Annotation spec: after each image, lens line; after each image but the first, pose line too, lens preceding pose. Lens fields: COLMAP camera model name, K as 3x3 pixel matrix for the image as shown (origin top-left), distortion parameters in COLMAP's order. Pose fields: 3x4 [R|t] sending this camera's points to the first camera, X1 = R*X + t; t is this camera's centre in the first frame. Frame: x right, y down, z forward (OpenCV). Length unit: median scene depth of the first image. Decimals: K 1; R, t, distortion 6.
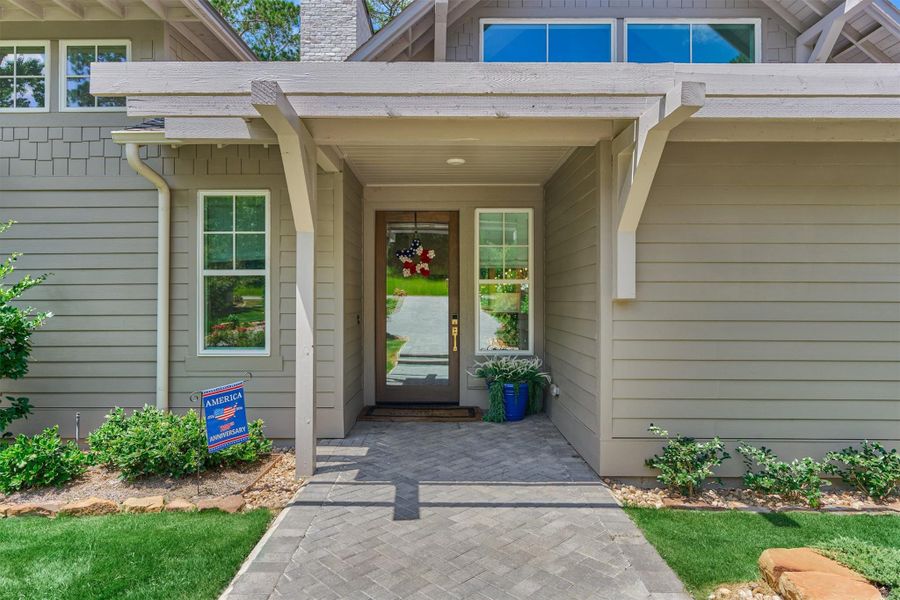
lens RADIAL K [[418.2, 0, 453.1], [0, 418.2, 301.9], [0, 0, 1]] dist [-0.001098, -0.000305]
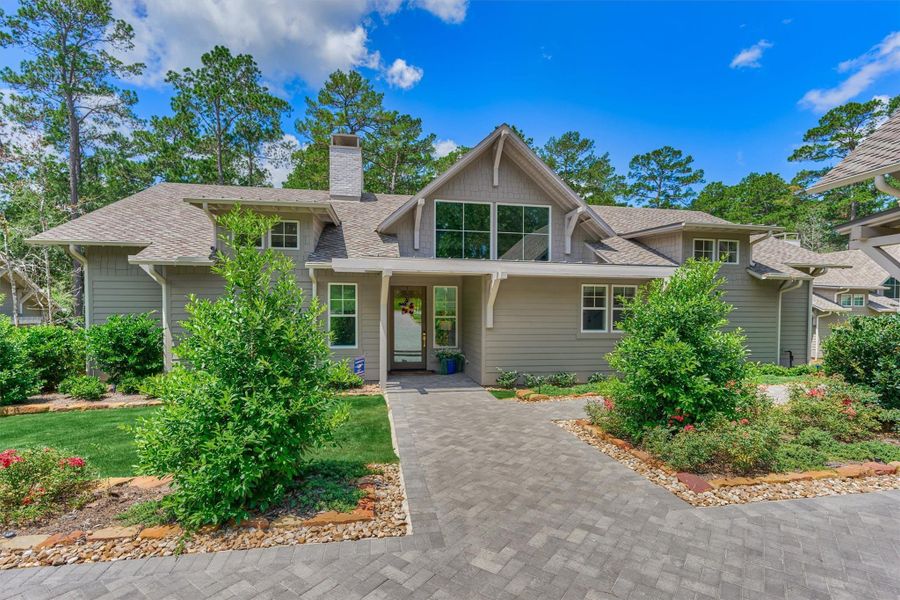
lens RADIAL K [[418.2, 0, 453.1], [0, 418.2, 301.9], [0, 0, 1]] dist [-0.001098, -0.000305]
pose [[0.976069, 0.010112, 0.217226, -0.396052], [-0.007578, 0.999893, -0.012494, -0.118162], [-0.217329, 0.010549, 0.976041, -1.479600]]
